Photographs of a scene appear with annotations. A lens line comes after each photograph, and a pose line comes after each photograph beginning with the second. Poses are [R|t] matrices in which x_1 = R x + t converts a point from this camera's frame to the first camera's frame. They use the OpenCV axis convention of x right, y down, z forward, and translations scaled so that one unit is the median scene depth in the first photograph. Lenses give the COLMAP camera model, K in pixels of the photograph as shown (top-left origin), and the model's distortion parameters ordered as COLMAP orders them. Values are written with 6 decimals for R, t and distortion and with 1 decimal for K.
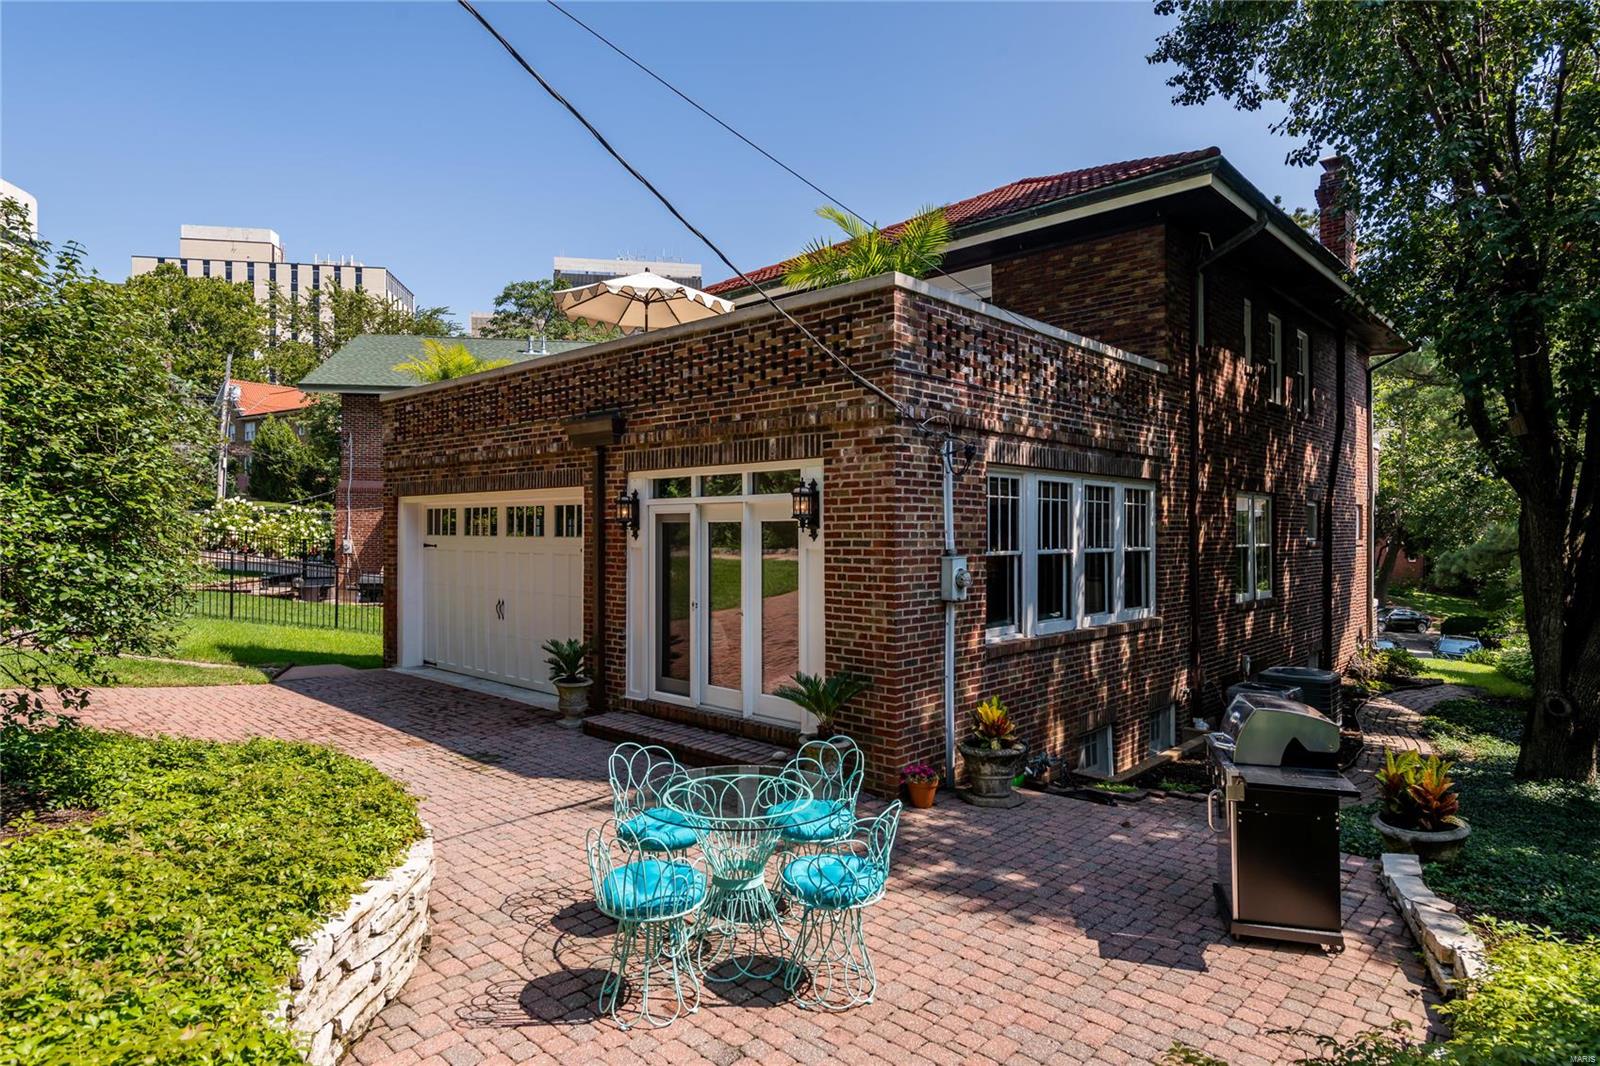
lens RADIAL K [[896.0, 0, 800.0], [0, 896.0, 533.0], [0, 0, 1]] dist [0.003269, 0.000057]
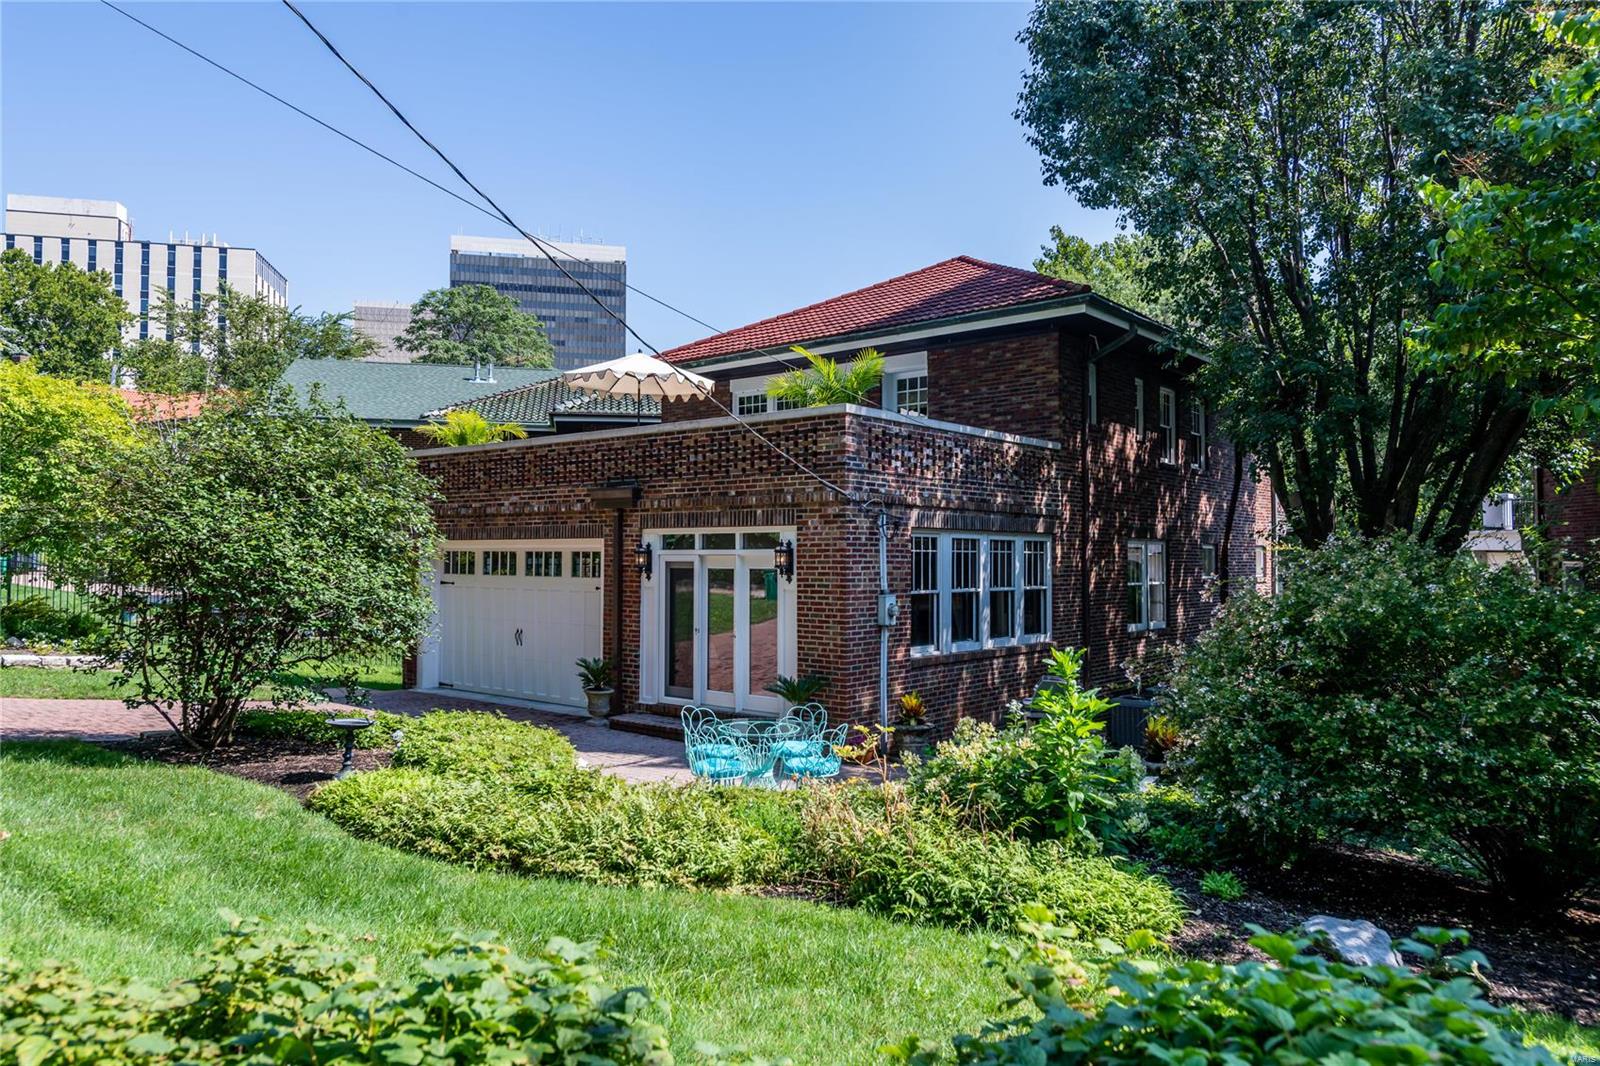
lens RADIAL K [[1065.3, 0, 800.0], [0, 1065.3, 533.0], [0, 0, 1]] dist [0.000565, -0.000161]
pose [[0.998164, 0.004677, 0.060393, -0.058043], [-0.003168, 0.999681, -0.025061, -0.024187], [-0.060491, 0.024824, 0.997860, -0.571625]]
